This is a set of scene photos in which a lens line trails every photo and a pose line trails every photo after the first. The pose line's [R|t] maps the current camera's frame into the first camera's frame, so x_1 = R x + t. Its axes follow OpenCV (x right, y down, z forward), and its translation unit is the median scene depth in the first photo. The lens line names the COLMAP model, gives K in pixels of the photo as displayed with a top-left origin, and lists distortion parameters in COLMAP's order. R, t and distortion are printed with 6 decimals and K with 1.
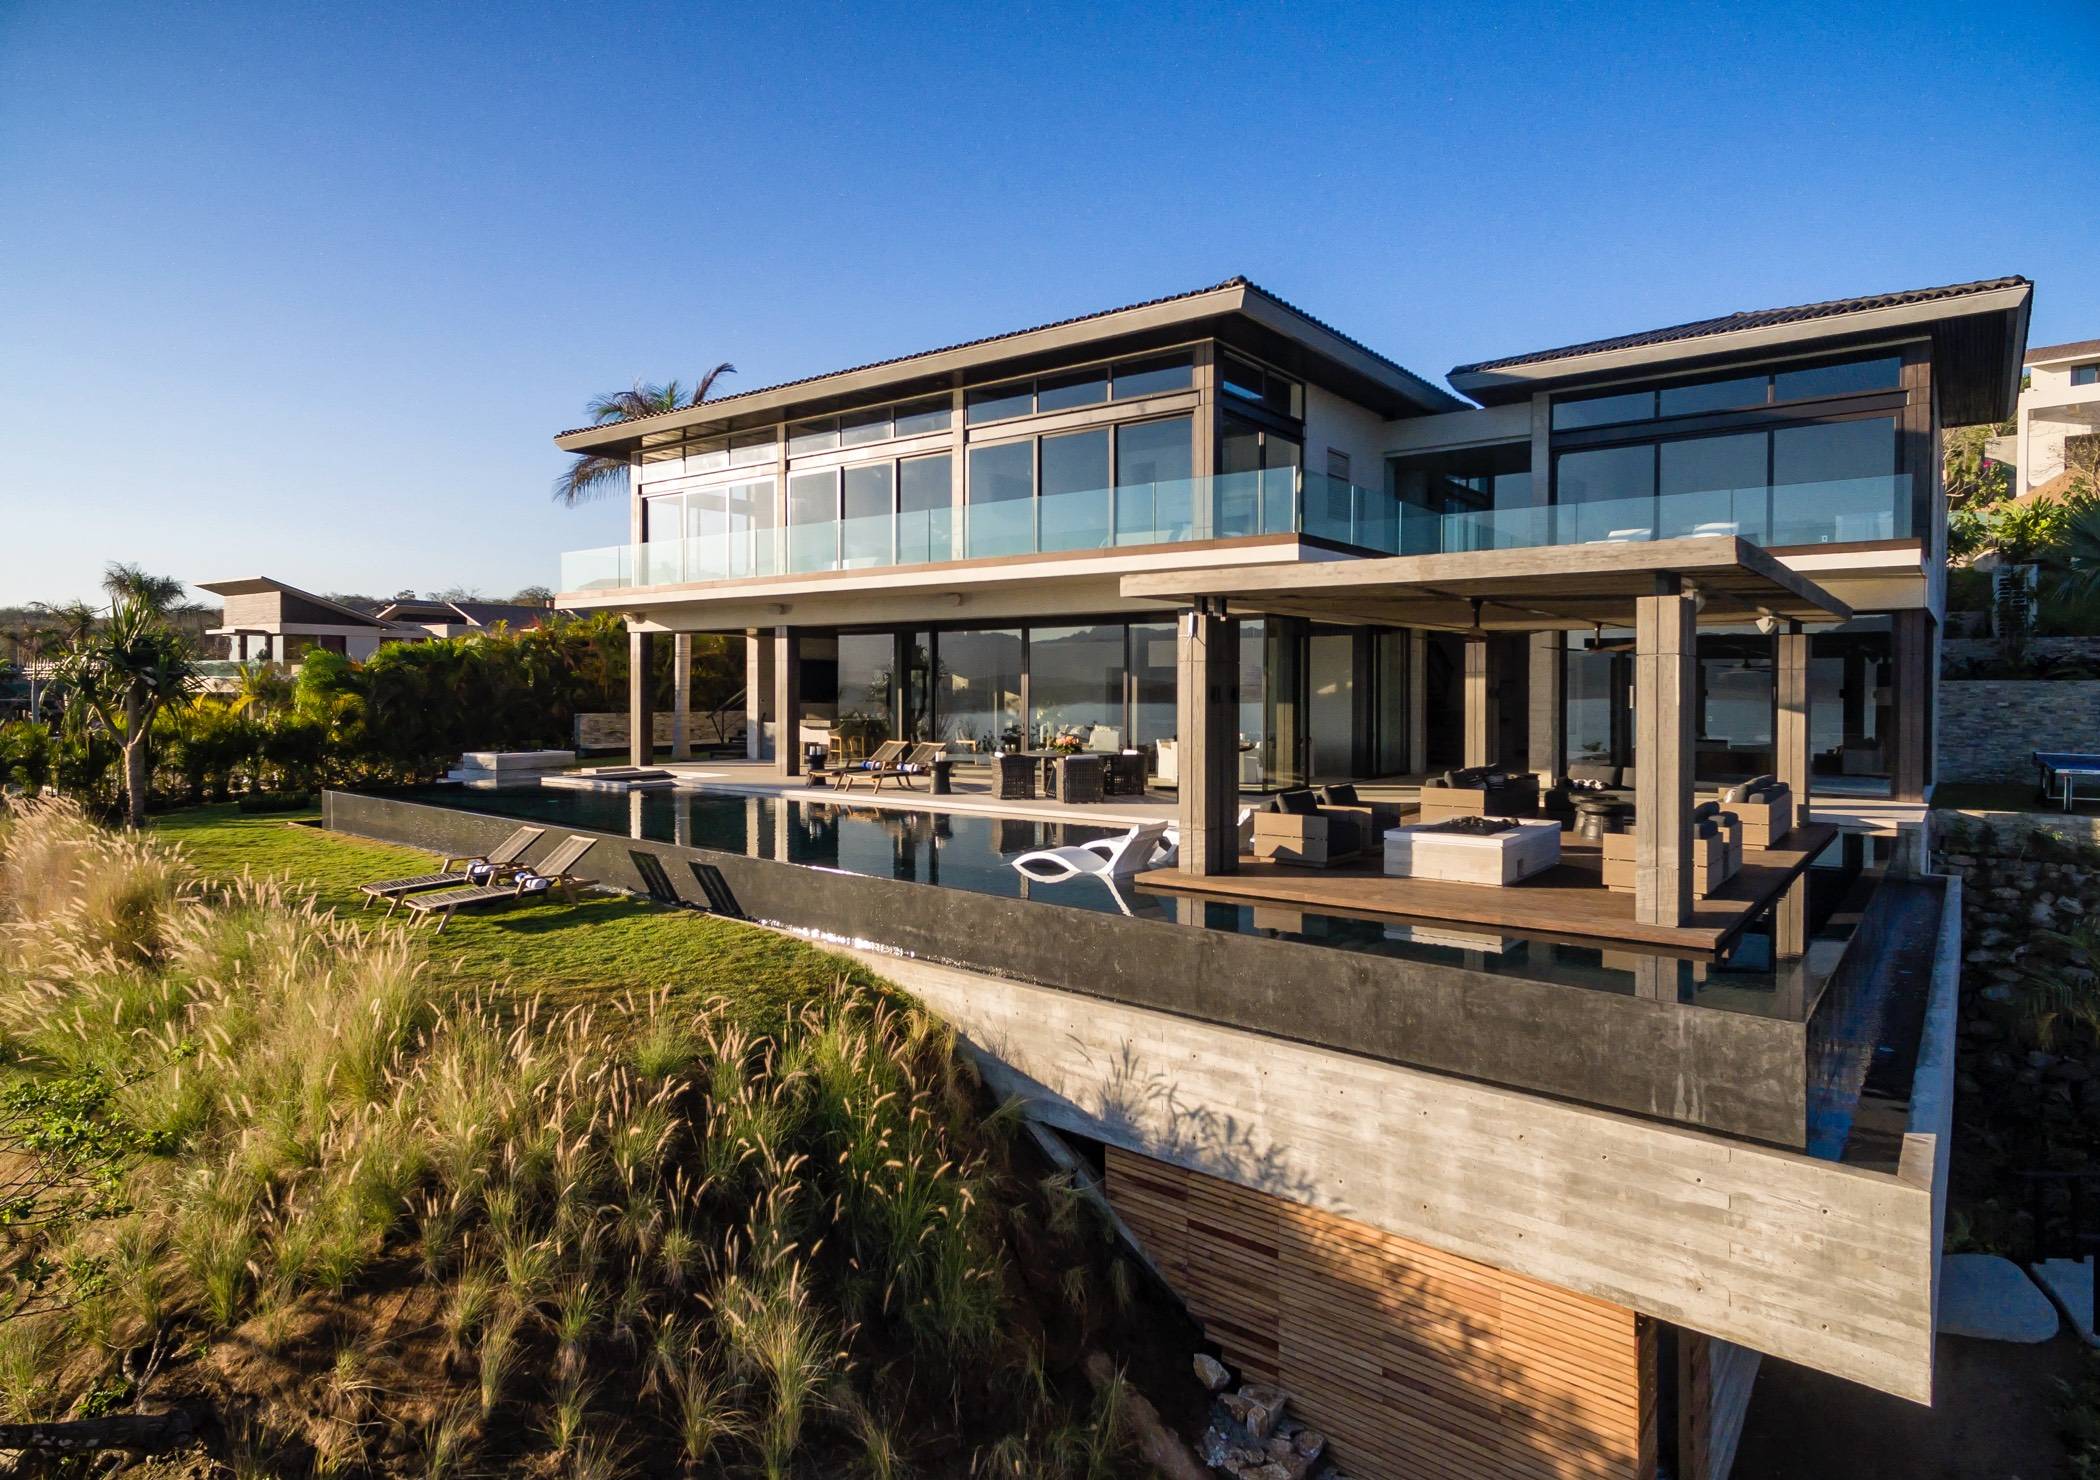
lens RADIAL K [[1226.8, 0, 1034.2], [0, 1226.8, 695.3], [0, 0, 1]] dist [0.015377, 0.000375]
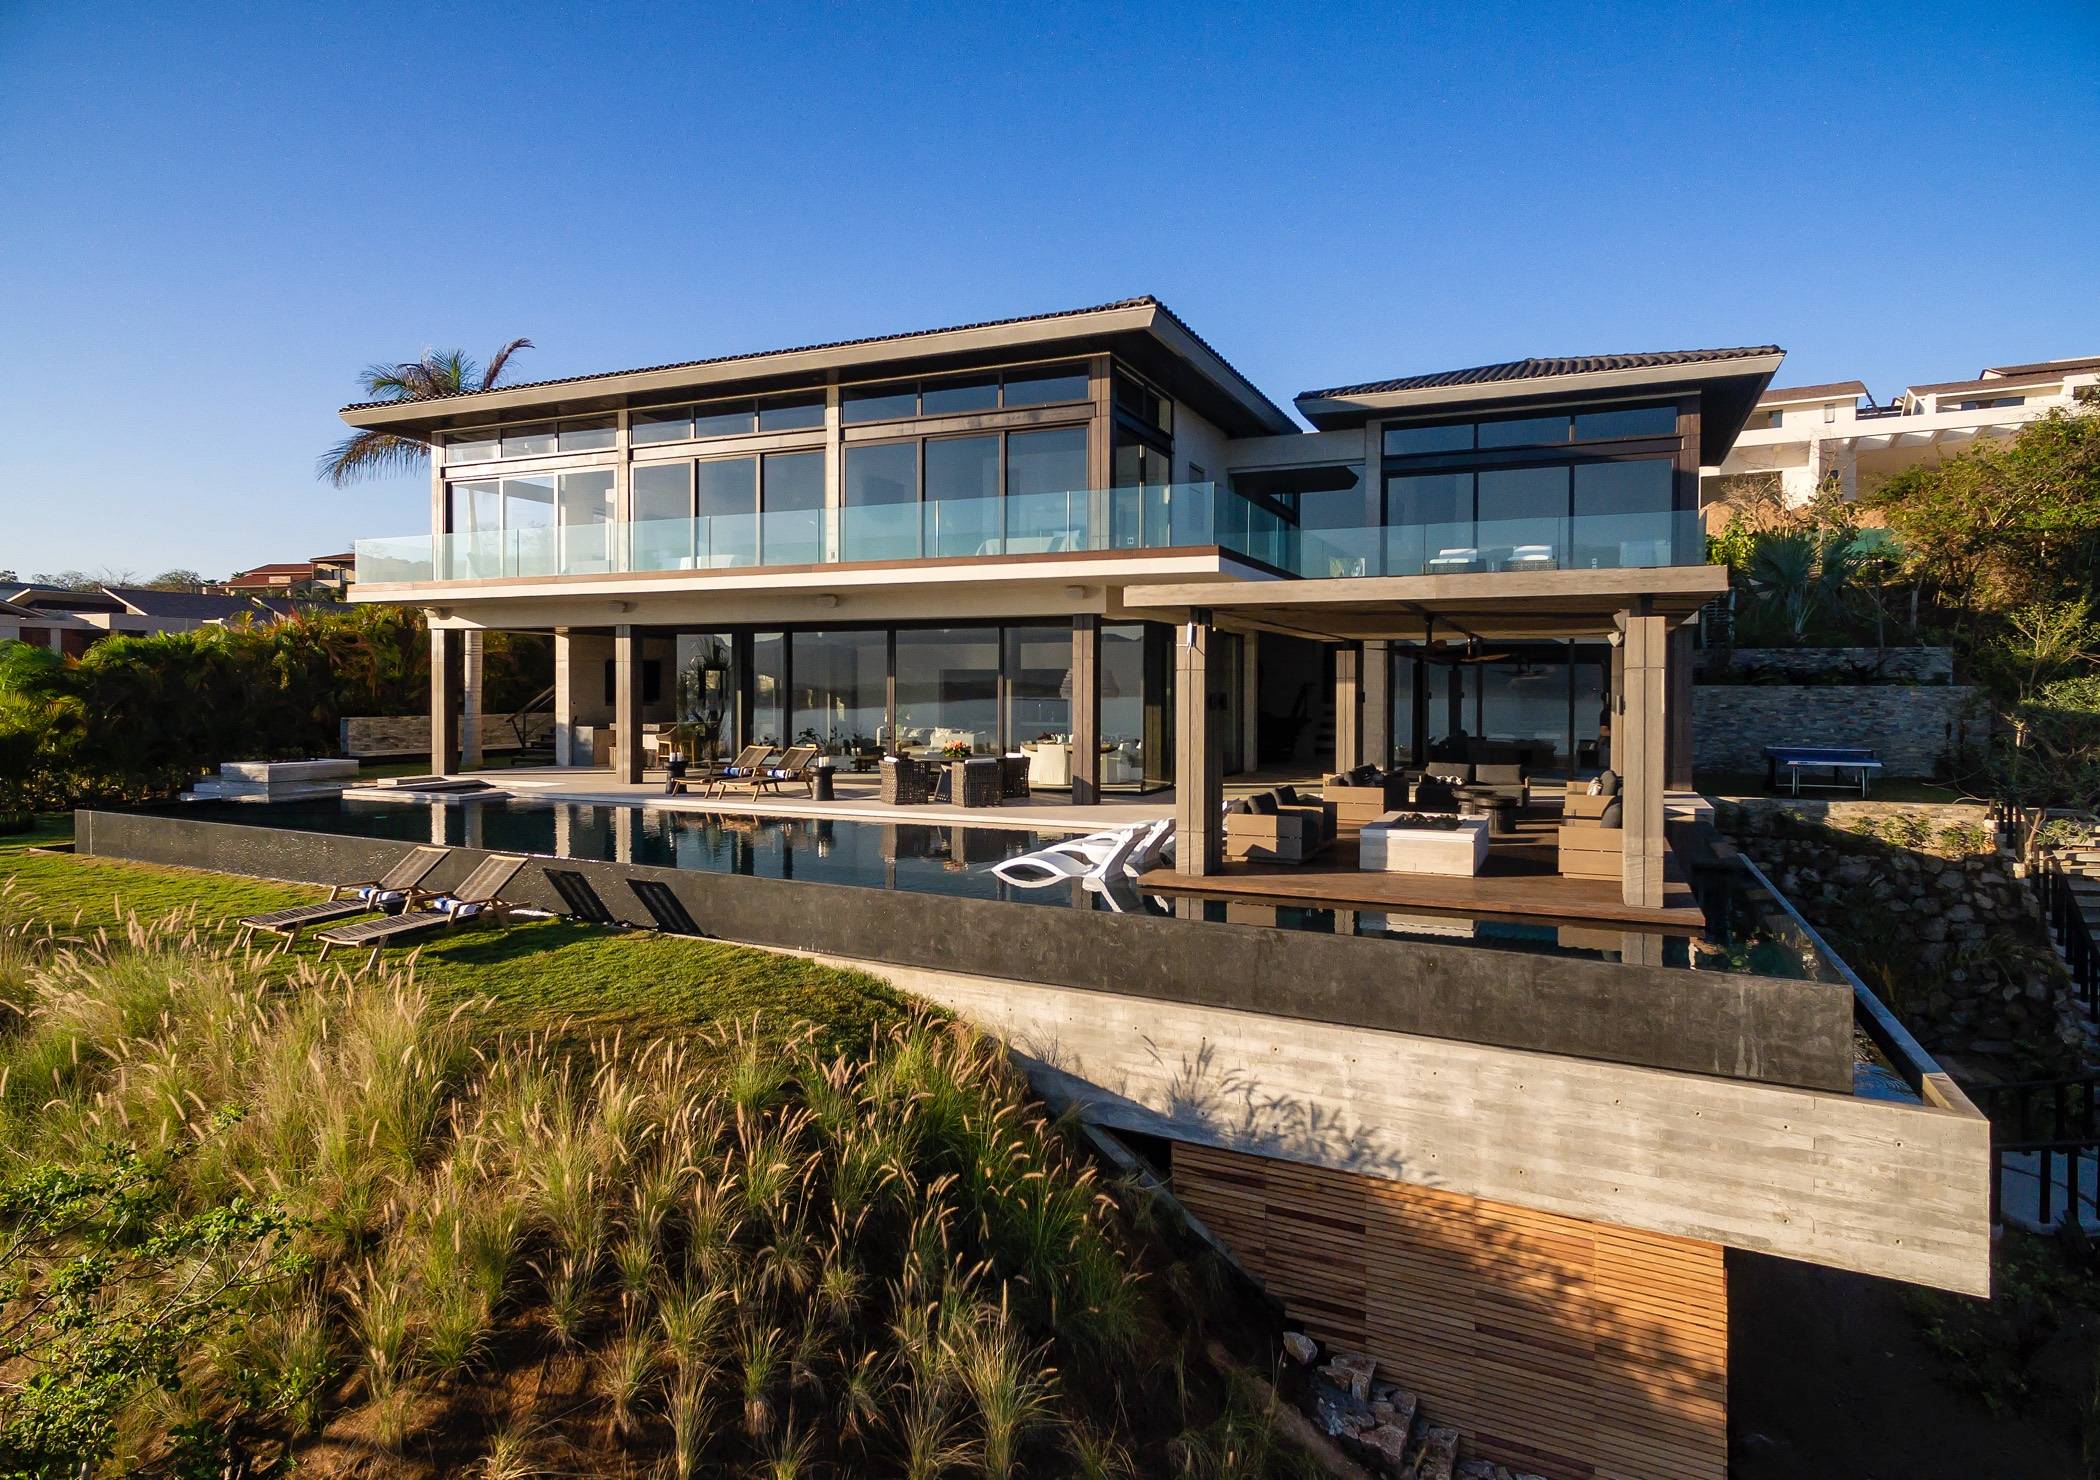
lens RADIAL K [[1226.8, 0, 1034.2], [0, 1226.8, 695.3], [0, 0, 1]] dist [0.015377, 0.000375]
pose [[0.973465, -0.000053, 0.228835, -0.245136], [-0.000276, 0.999999, 0.001405, -0.007962], [-0.228835, -0.001431, 0.973464, 0.020348]]
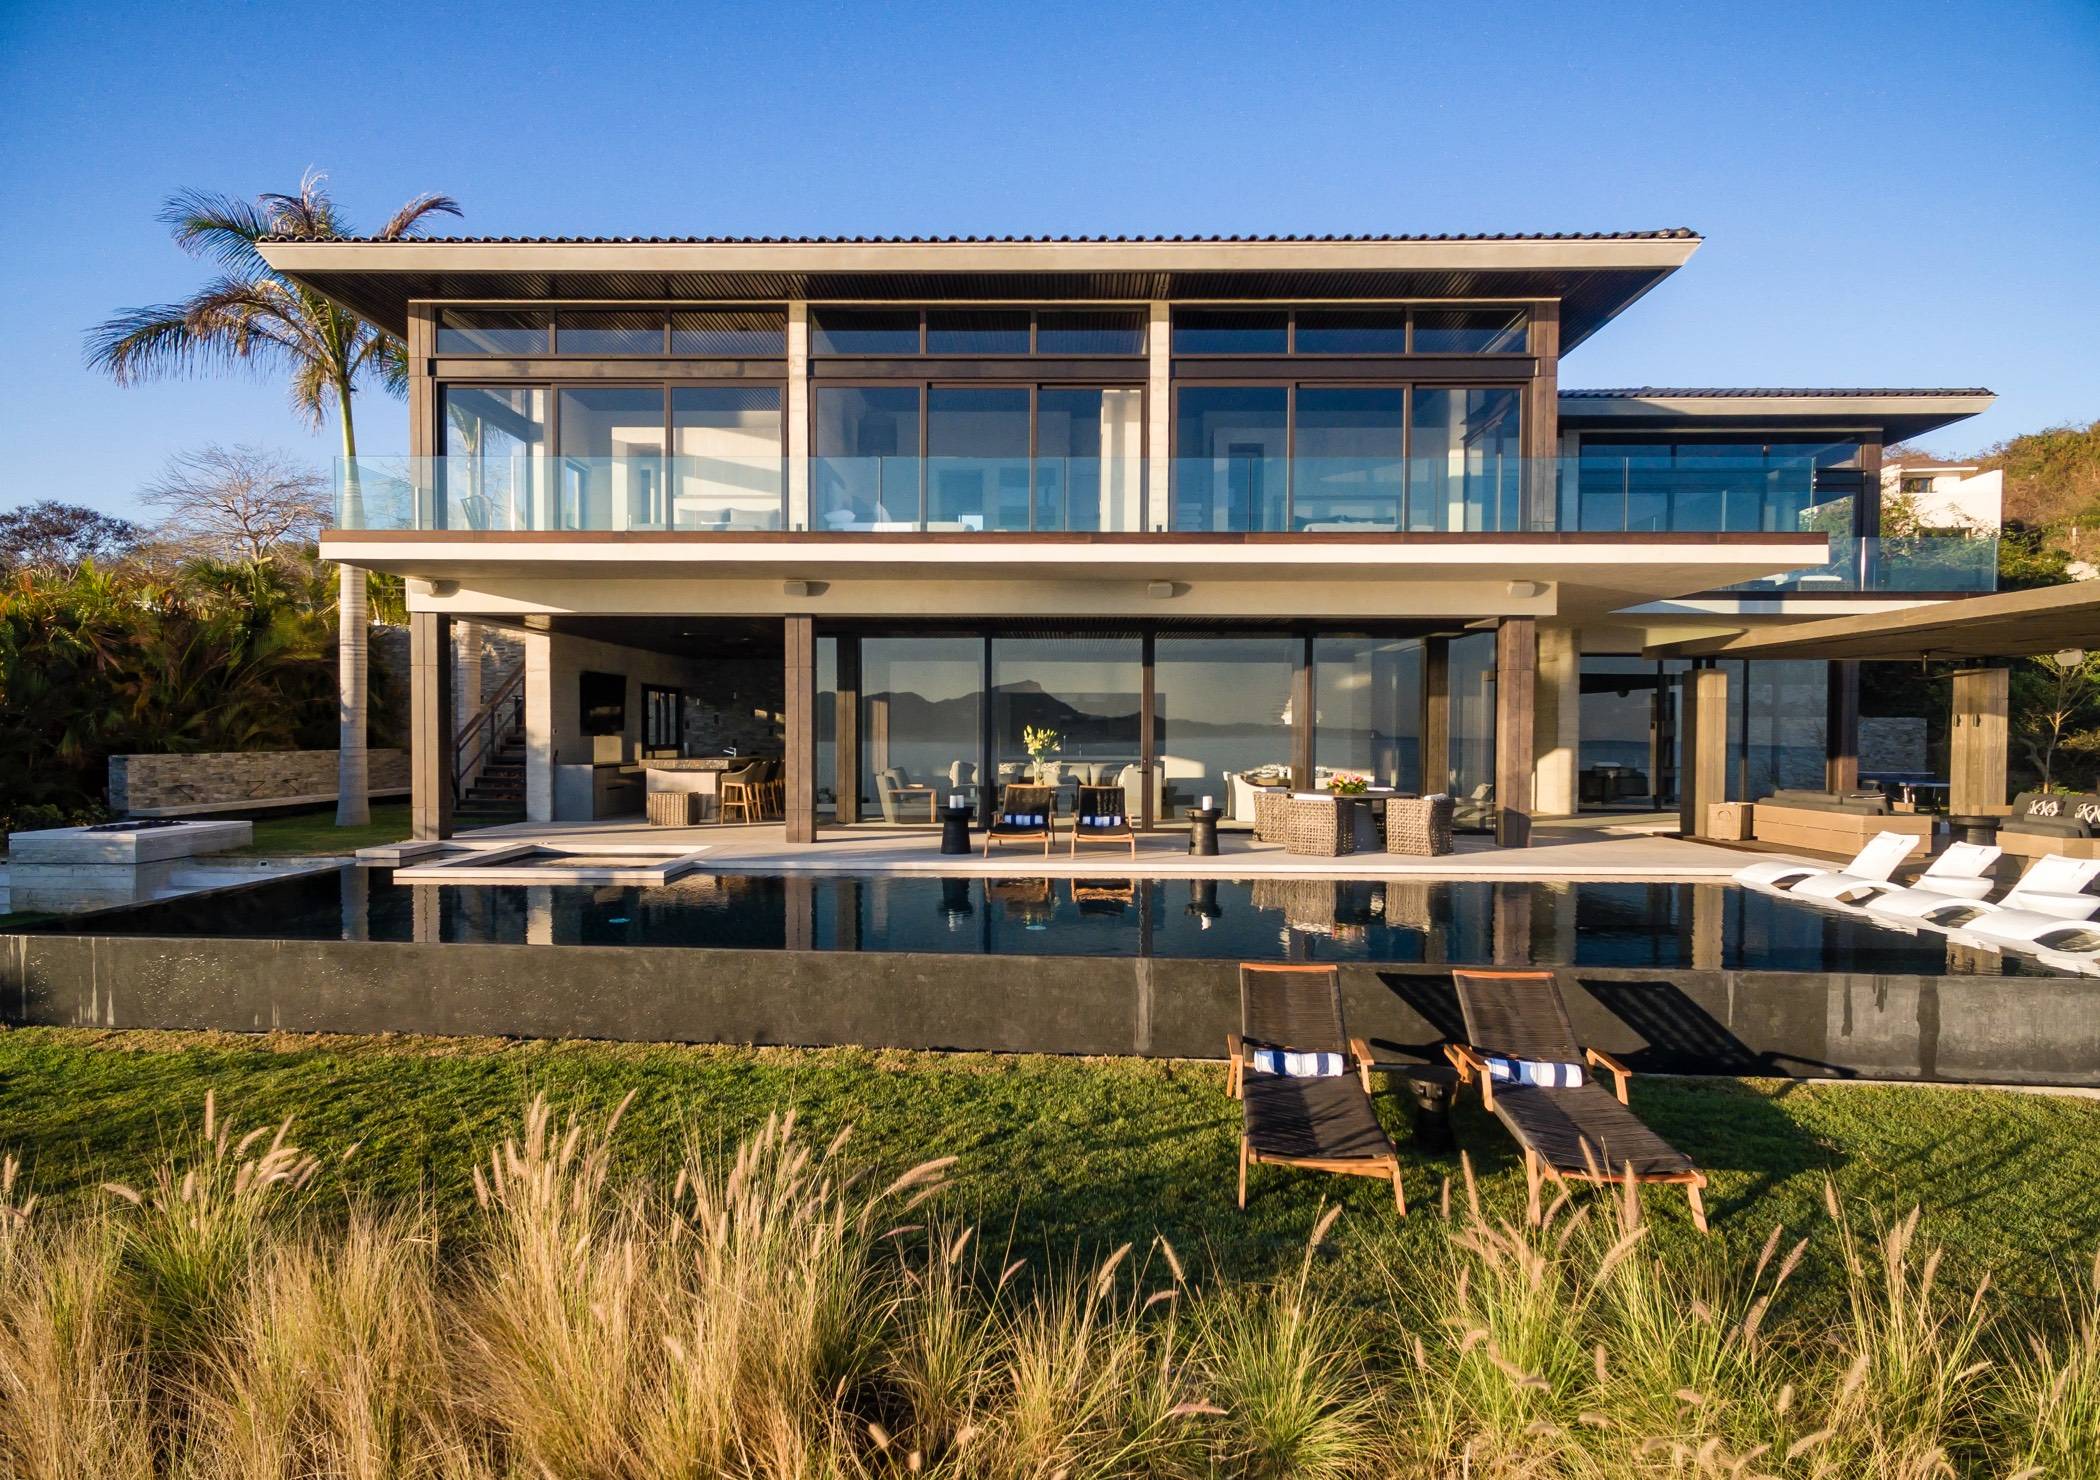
lens RADIAL K [[1226.8, 0, 1034.2], [0, 1226.8, 695.3], [0, 0, 1]] dist [0.015377, 0.000375]
pose [[0.803413, 0.019723, 0.595096, -1.049218], [0.001676, 0.999372, -0.035384, 0.024093], [-0.595420, 0.029425, 0.802876, 0.862225]]
